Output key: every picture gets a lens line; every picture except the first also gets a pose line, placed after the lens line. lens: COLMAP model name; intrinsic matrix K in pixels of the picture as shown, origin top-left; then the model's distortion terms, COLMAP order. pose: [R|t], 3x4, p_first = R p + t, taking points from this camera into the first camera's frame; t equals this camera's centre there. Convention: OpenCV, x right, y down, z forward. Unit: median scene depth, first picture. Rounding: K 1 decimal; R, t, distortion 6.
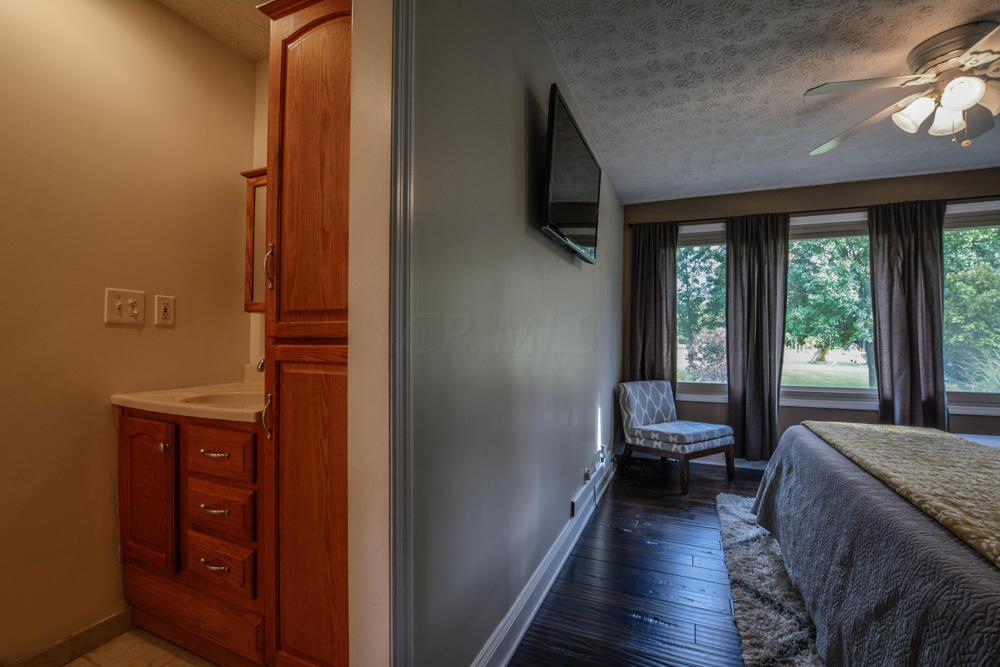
lens RADIAL K [[441.0, 0, 497.8], [0, 441.0, 337.2], [0, 0, 1]] dist [-0.024602, 0.002837]
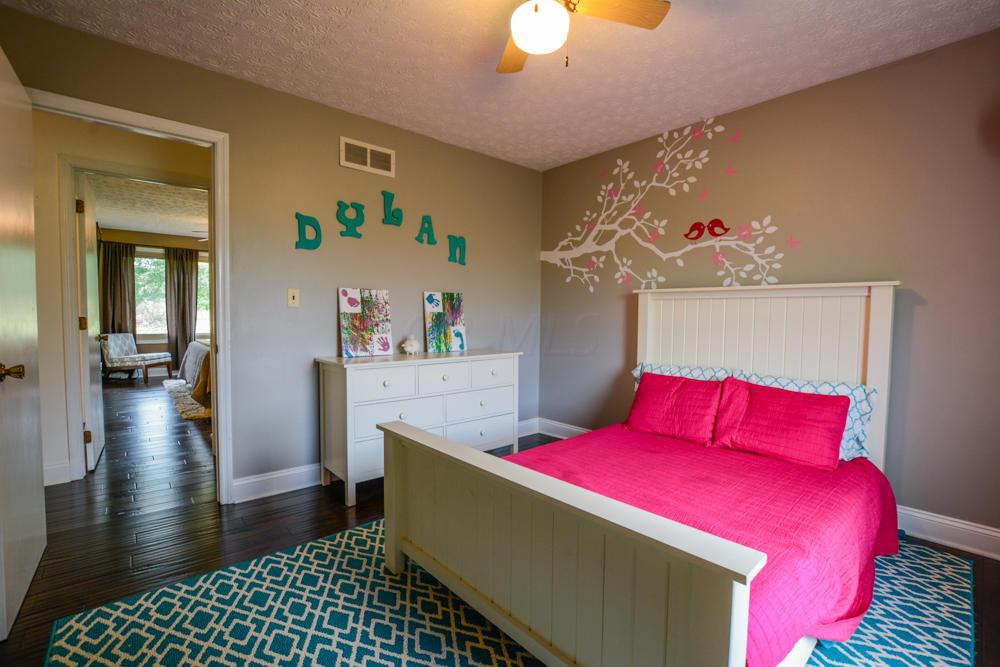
lens RADIAL K [[441.0, 0, 495.8], [0, 441.0, 330.1], [0, 0, 1]] dist [-0.024602, 0.002837]
pose [[0.437085, -0.036199, 0.898691, -0.543821], [-0.007715, 0.999002, 0.043992, -0.001883], [-0.899387, -0.026162, 0.436370, -1.092706]]
